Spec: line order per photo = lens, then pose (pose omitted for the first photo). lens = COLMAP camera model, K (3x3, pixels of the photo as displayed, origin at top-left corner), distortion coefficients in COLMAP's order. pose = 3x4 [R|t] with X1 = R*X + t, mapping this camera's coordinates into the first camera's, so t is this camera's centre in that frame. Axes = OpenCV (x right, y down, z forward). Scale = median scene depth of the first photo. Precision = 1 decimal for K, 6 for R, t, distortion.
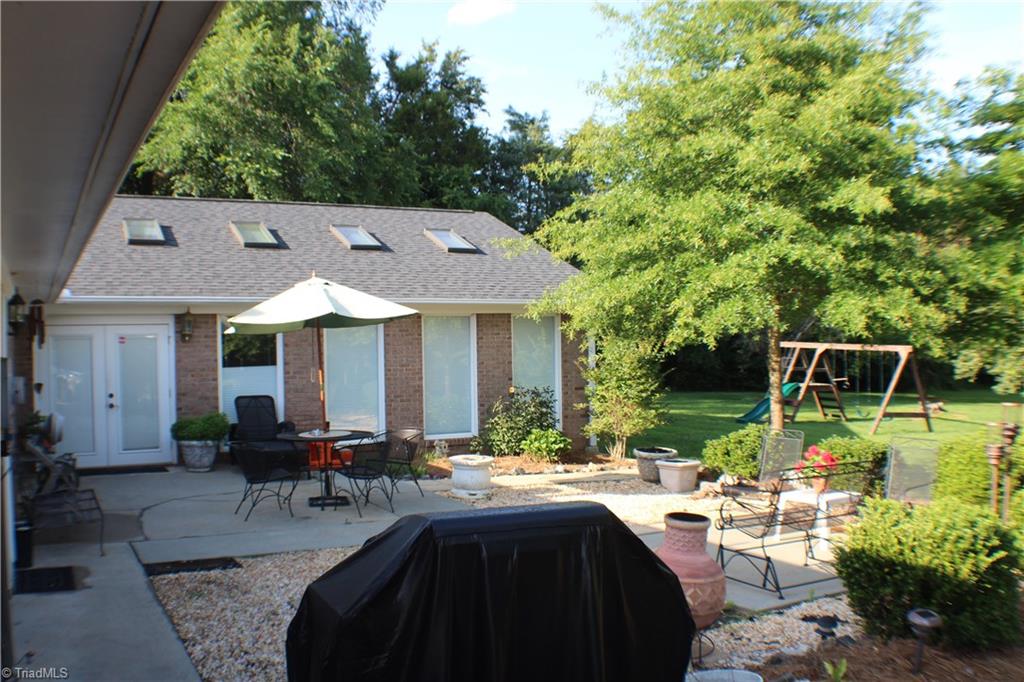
lens RADIAL K [[931.2, 0, 512.0], [0, 931.2, 341.0], [0, 0, 1]] dist [-0.166308, -0.007987]
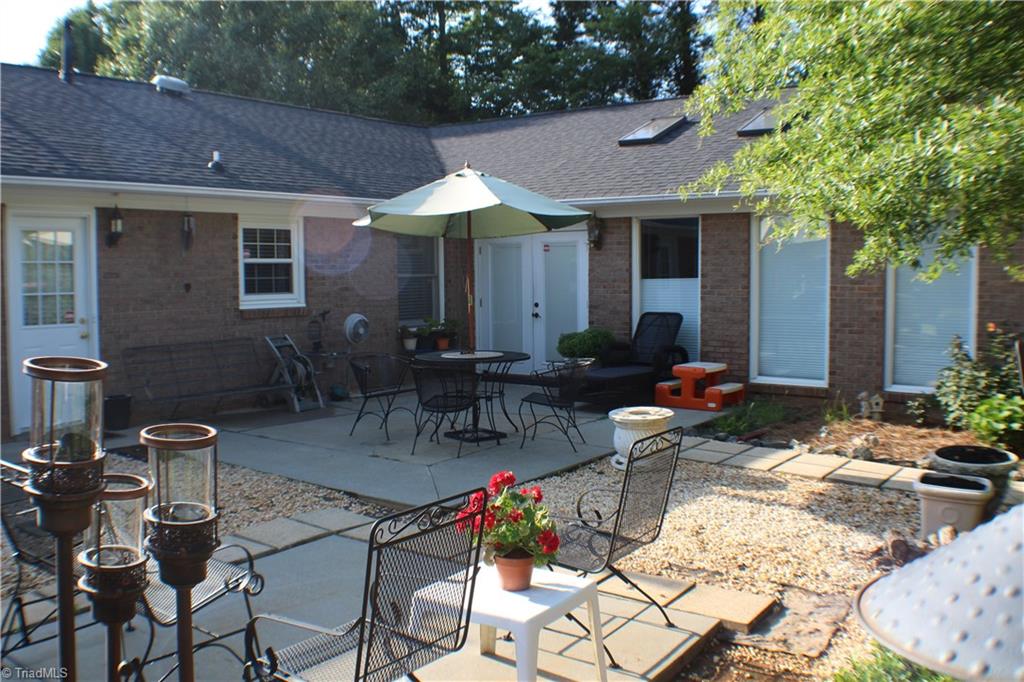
lens RADIAL K [[931.2, 0, 512.0], [0, 931.2, 341.0], [0, 0, 1]] dist [-0.166308, -0.007987]
pose [[0.495120, 0.078201, -0.865298, 0.417411], [-0.002659, 0.996073, 0.088498, 0.010440], [0.868821, -0.041516, 0.493383, 0.474384]]
